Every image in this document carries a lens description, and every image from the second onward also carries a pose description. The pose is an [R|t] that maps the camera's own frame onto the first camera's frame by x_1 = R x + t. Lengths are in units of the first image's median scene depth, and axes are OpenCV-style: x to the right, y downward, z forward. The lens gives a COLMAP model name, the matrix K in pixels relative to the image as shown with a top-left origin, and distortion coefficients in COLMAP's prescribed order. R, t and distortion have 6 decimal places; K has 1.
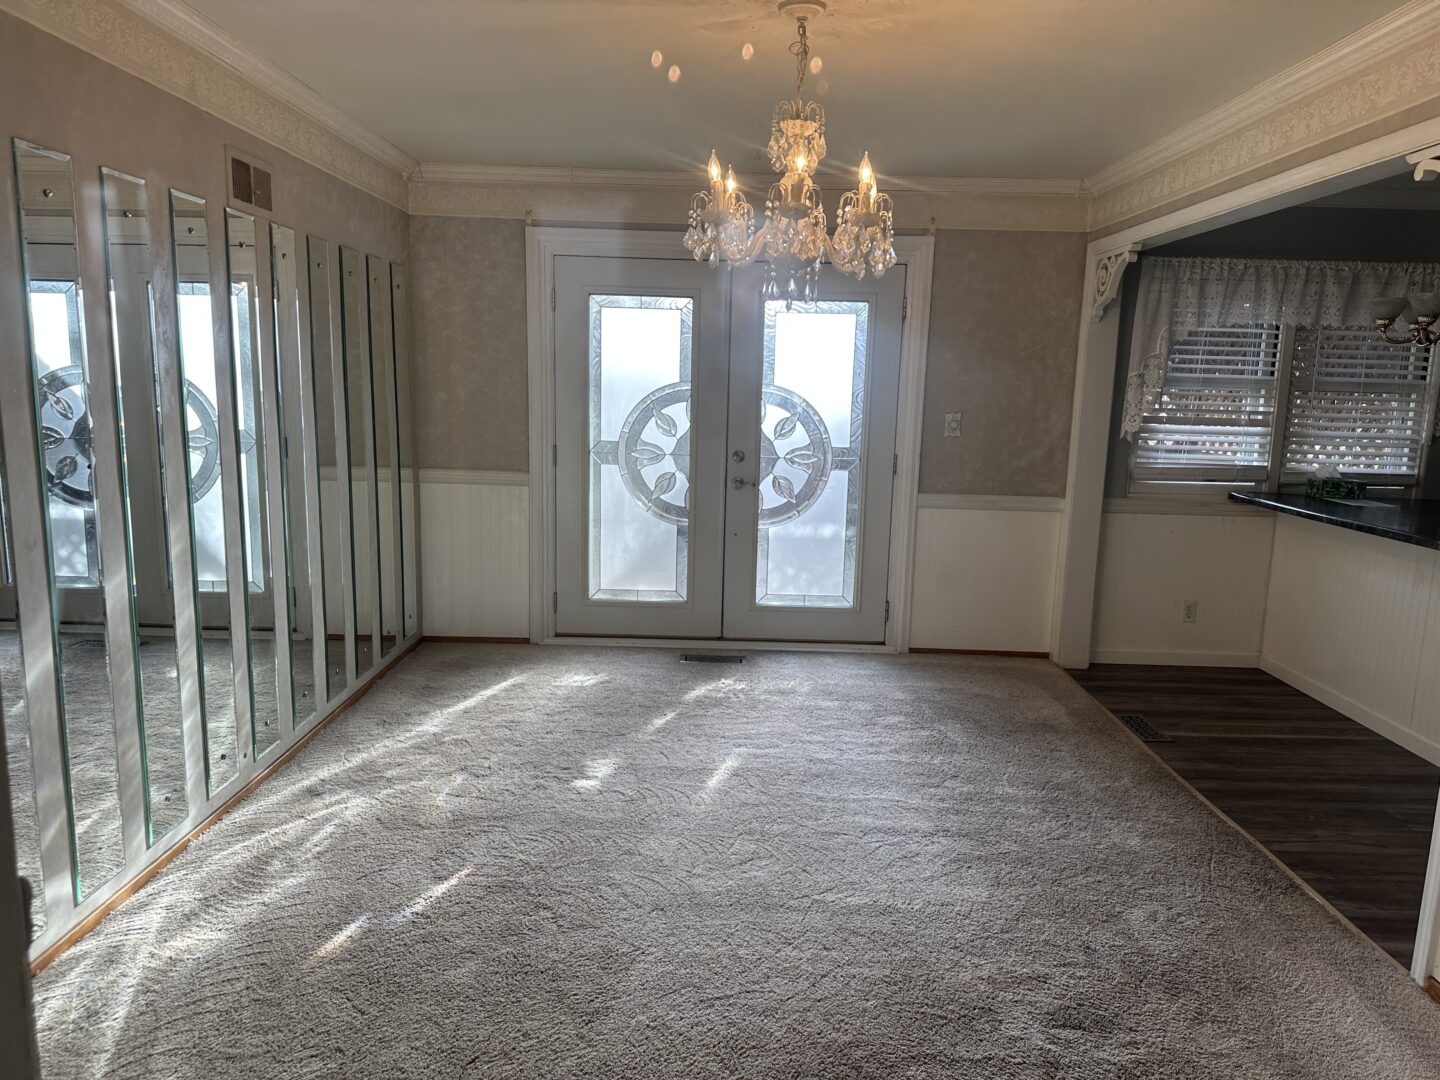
lens RADIAL K [[1008.1, 0, 707.4], [0, 1008.1, 540.5], [0, 0, 1]] dist [0.039652, -0.047992]
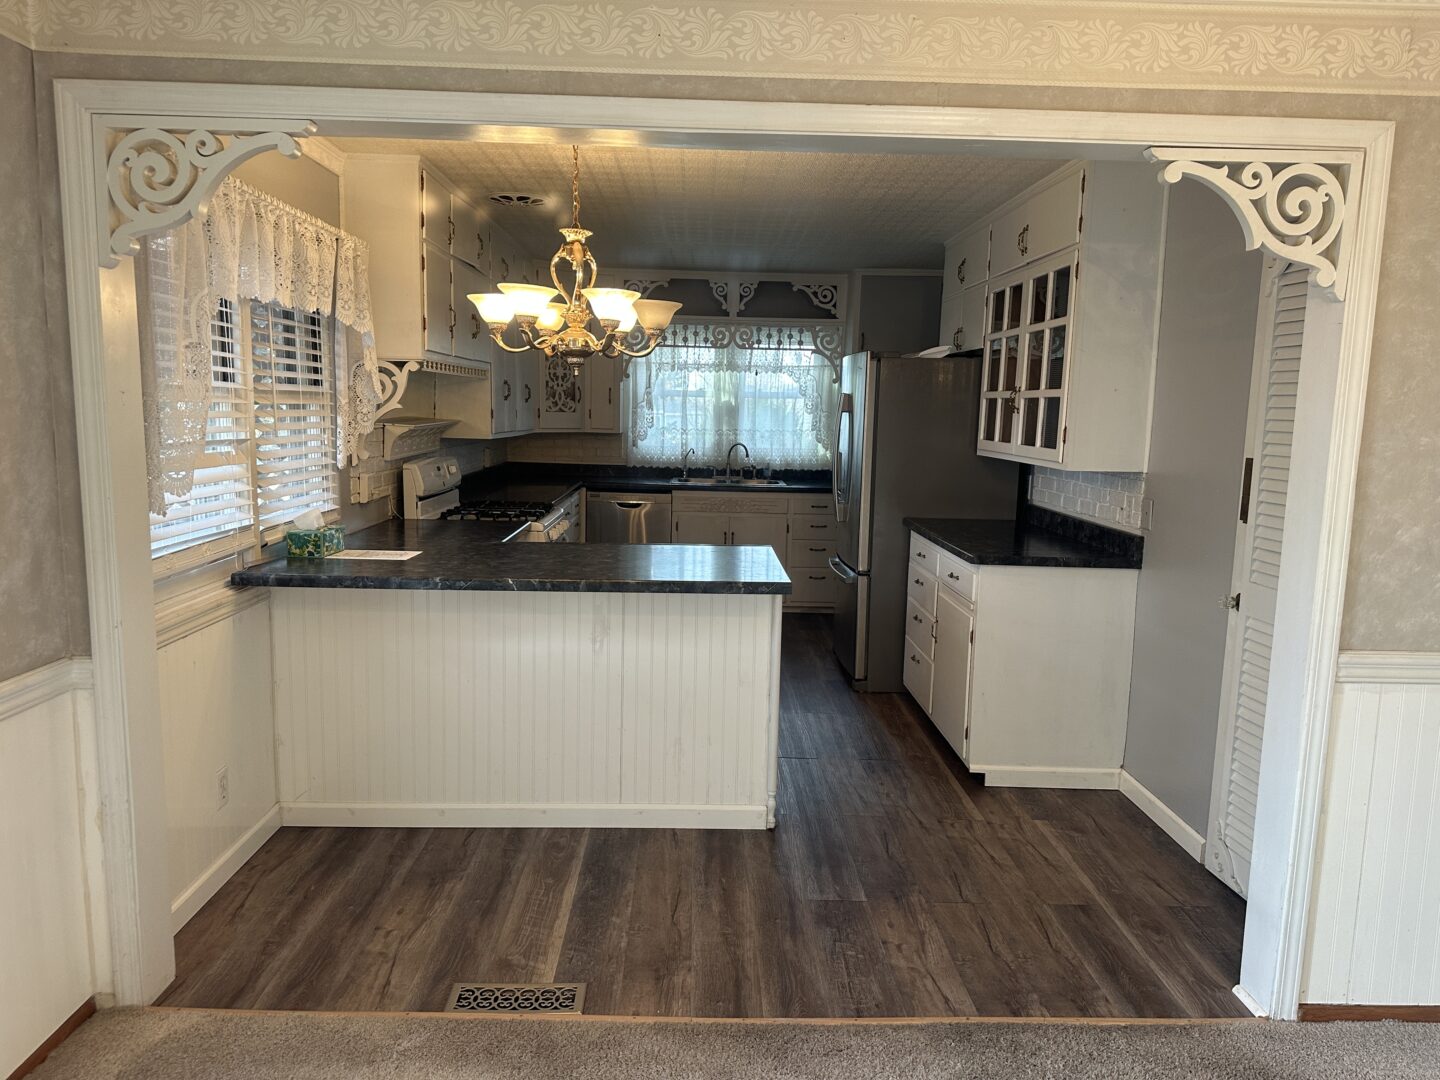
lens RADIAL K [[1008.1, 0, 717.0], [0, 1008.1, 533.1], [0, 0, 1]] dist [0.039652, -0.047992]
pose [[-0.036944, -0.148762, 0.988183, -0.092069], [0.140099, 0.978321, 0.152515, -0.124685], [-0.989448, 0.144078, -0.015302, 0.722109]]
